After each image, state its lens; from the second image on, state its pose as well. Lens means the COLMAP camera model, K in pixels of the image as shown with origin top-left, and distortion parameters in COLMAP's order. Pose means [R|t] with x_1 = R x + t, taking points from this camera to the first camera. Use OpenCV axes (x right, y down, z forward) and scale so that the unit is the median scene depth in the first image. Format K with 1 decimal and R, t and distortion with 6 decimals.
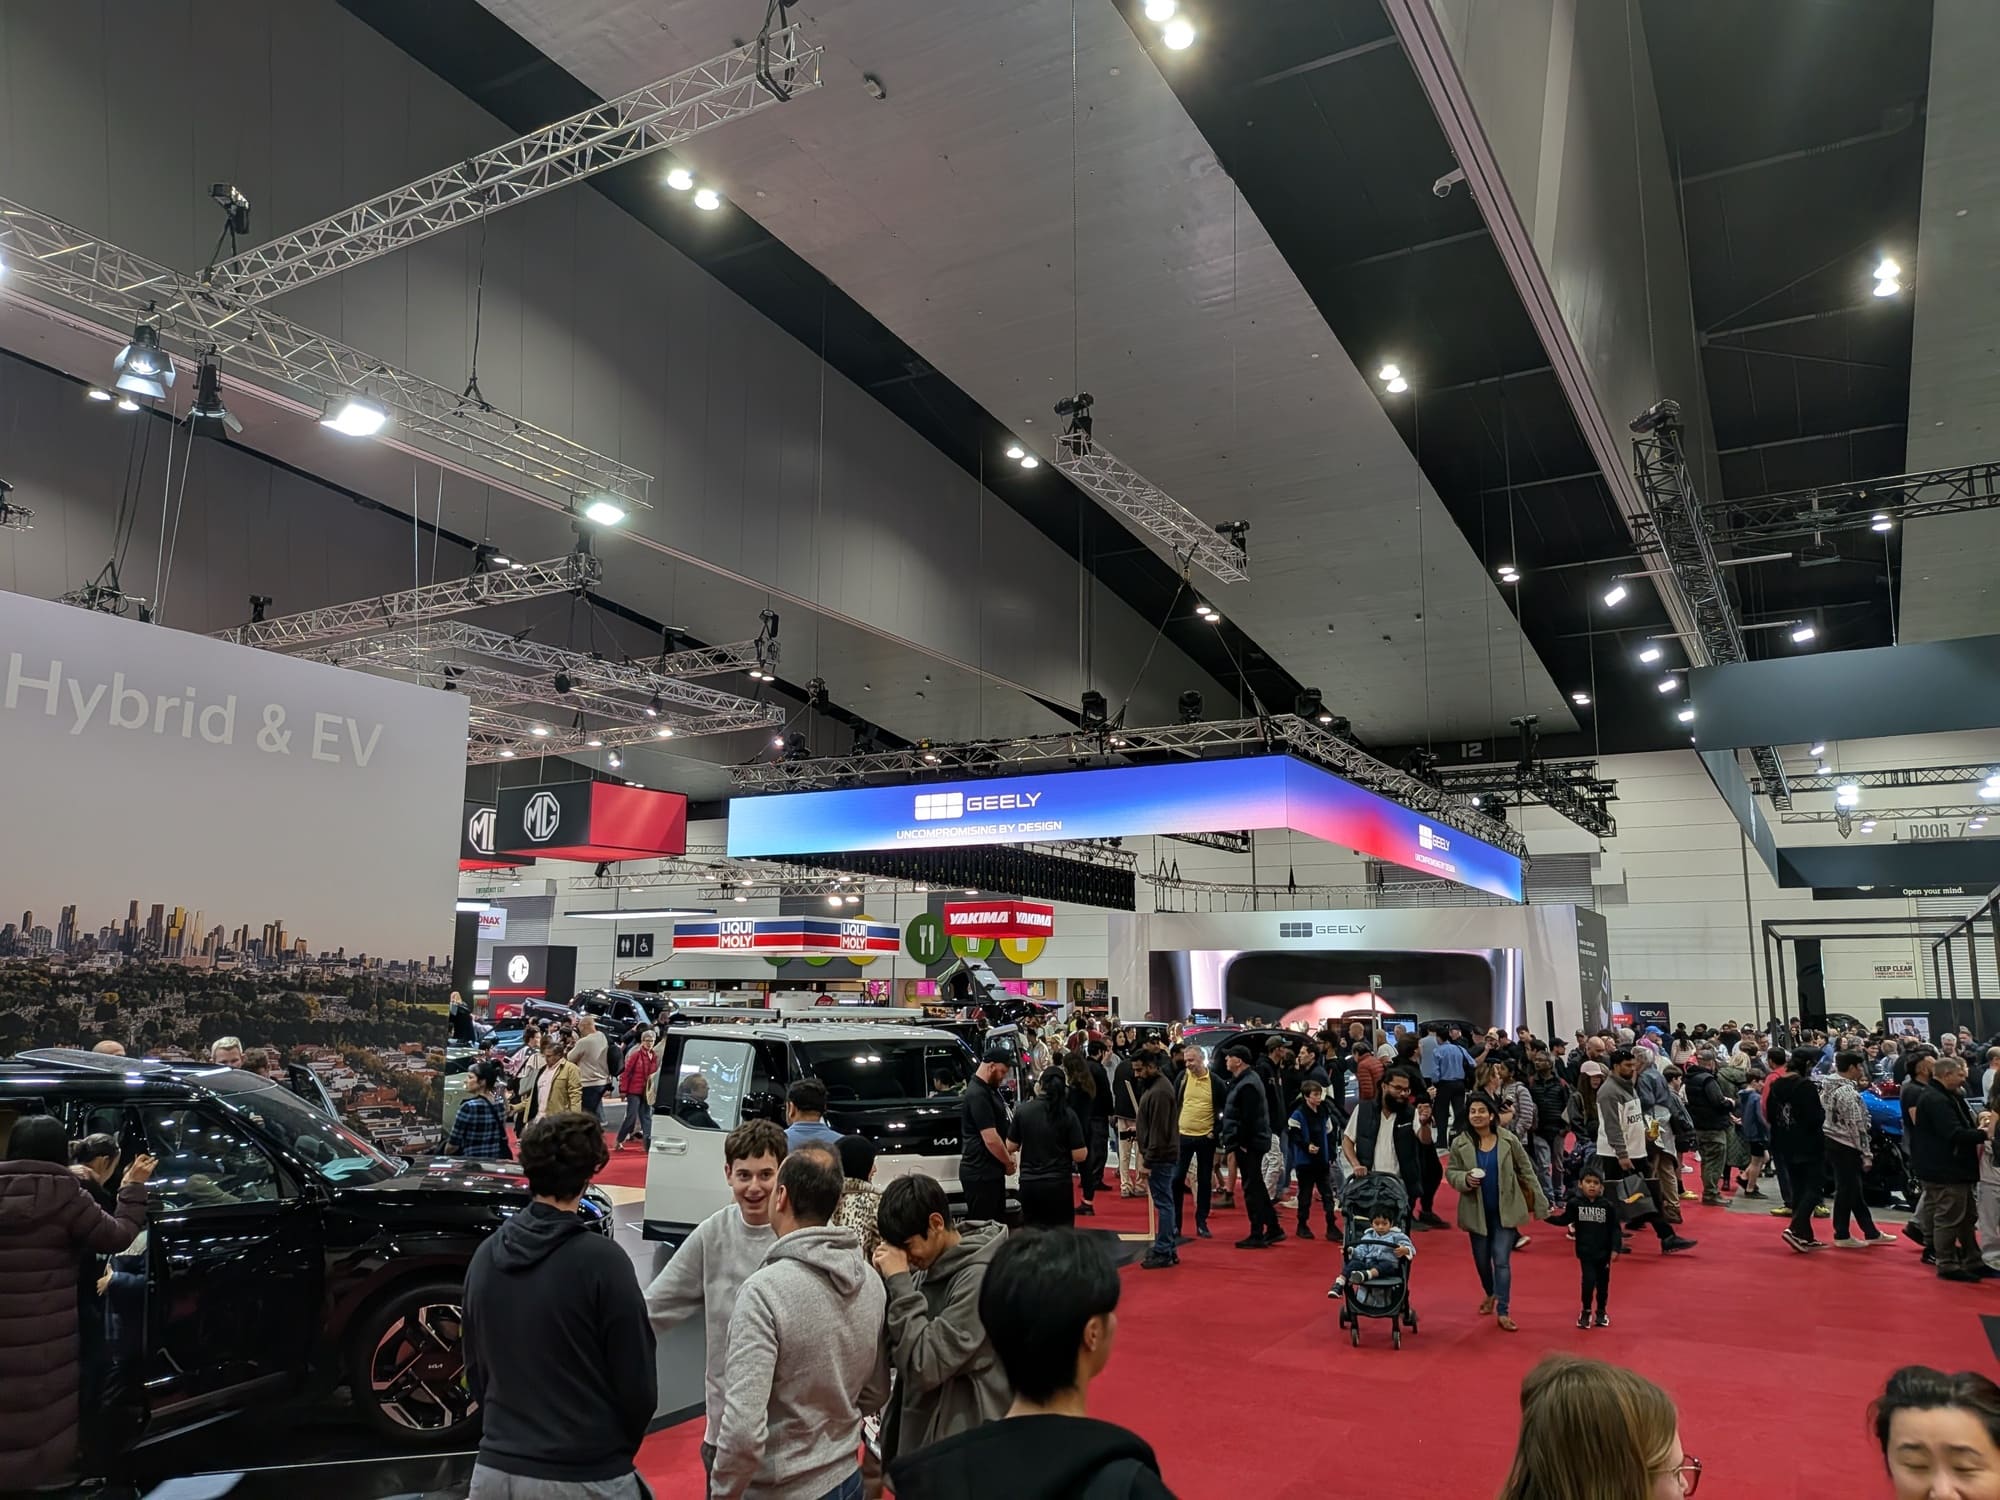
lens RADIAL K [[1436.1, 0, 996.2], [0, 1436.1, 747.1], [0, 0, 1]] dist [0.058486, -0.085425]
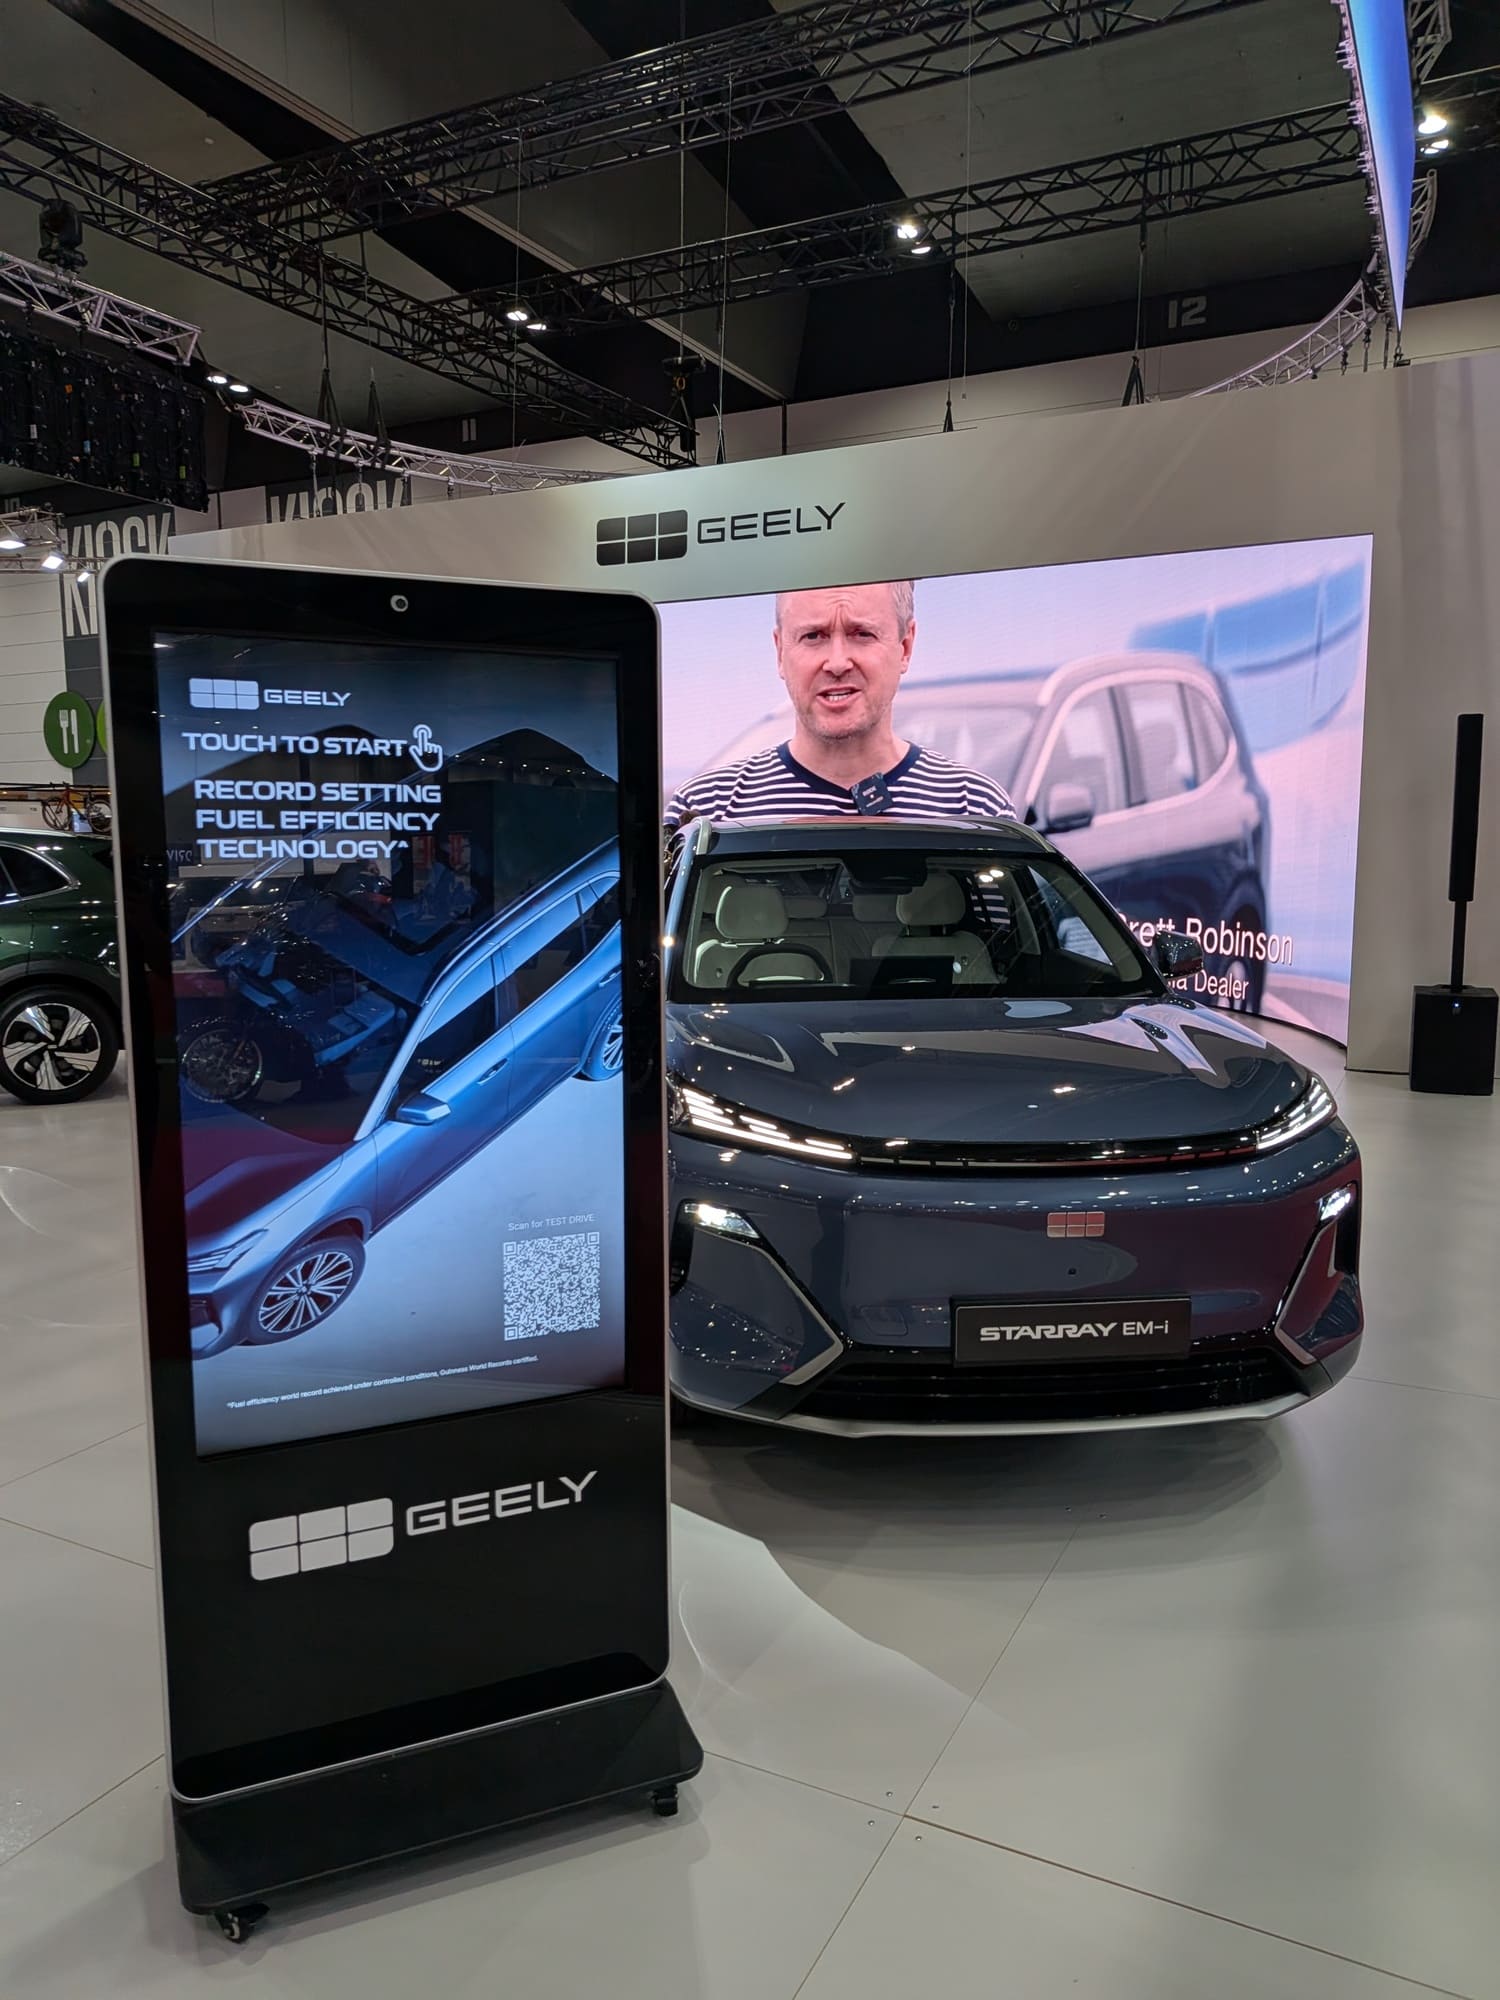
lens RADIAL K [[1436.1, 0, 733.9], [0, 1436.1, 1008.2], [0, 0, 1]] dist [0.058486, -0.085425]
pose [[0.998943, -0.019801, 0.041481, 0.202782], [0.006846, 0.956477, 0.291728, 0.126458], [-0.045452, -0.291135, 0.955602, 0.632288]]
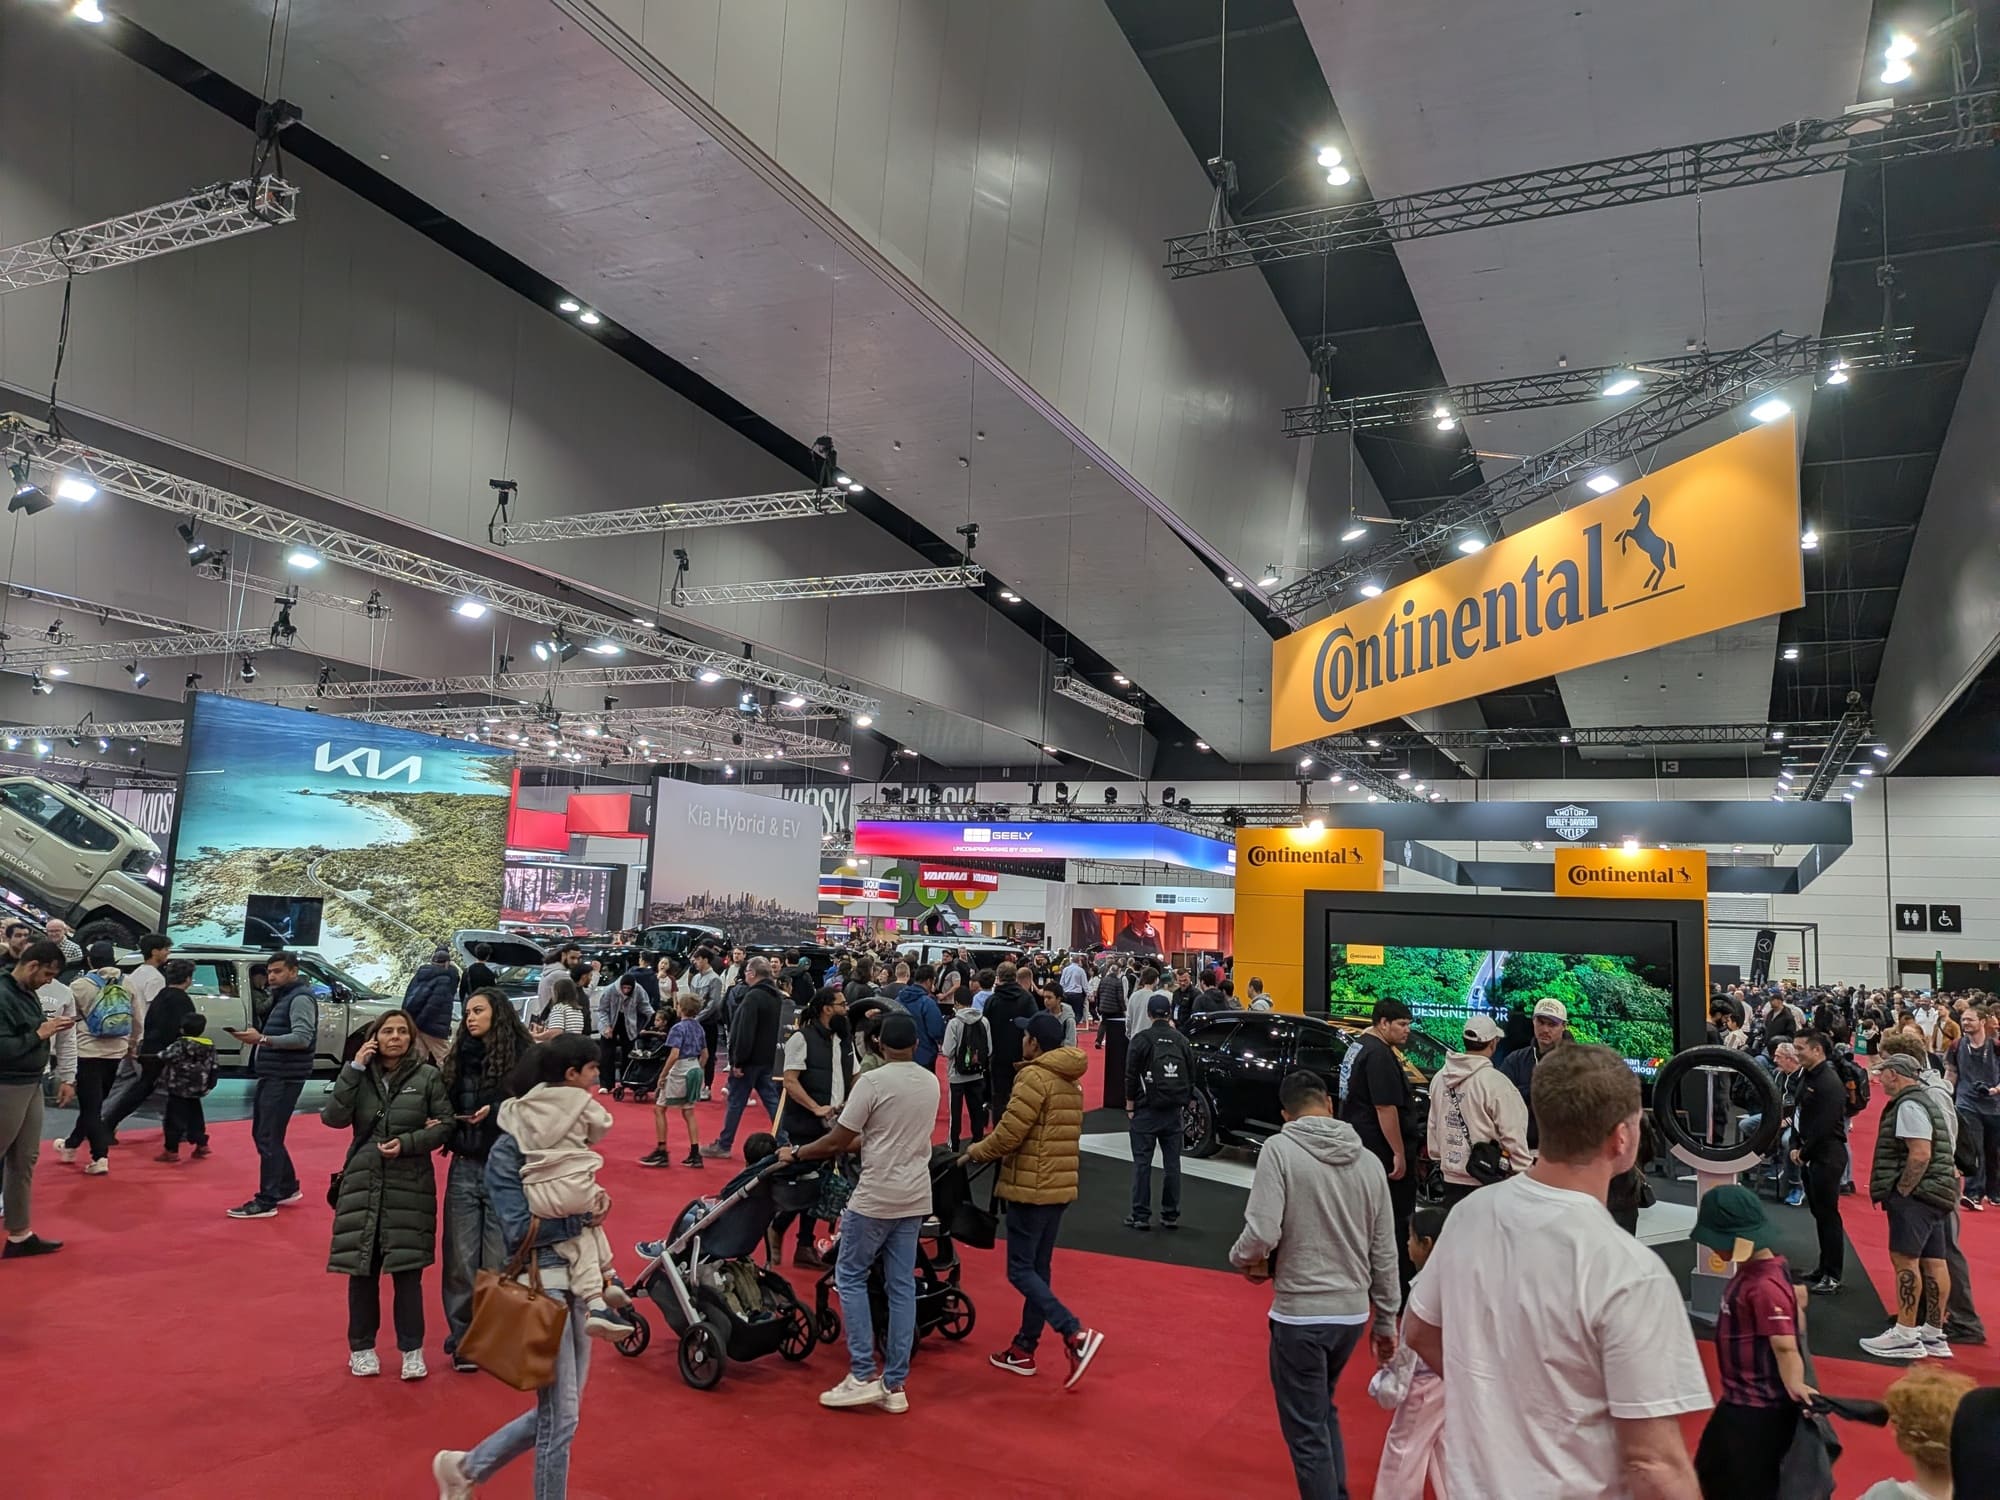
lens RADIAL K [[1436.1, 0, 1033.5], [0, 1436.1, 737.4], [0, 0, 1]] dist [0.058486, -0.085425]
pose [[0.994603, 0.049240, 0.091321, -0.085800], [-0.052594, 0.998013, 0.034691, -0.093402], [-0.089431, -0.039307, 0.995217, -0.532669]]
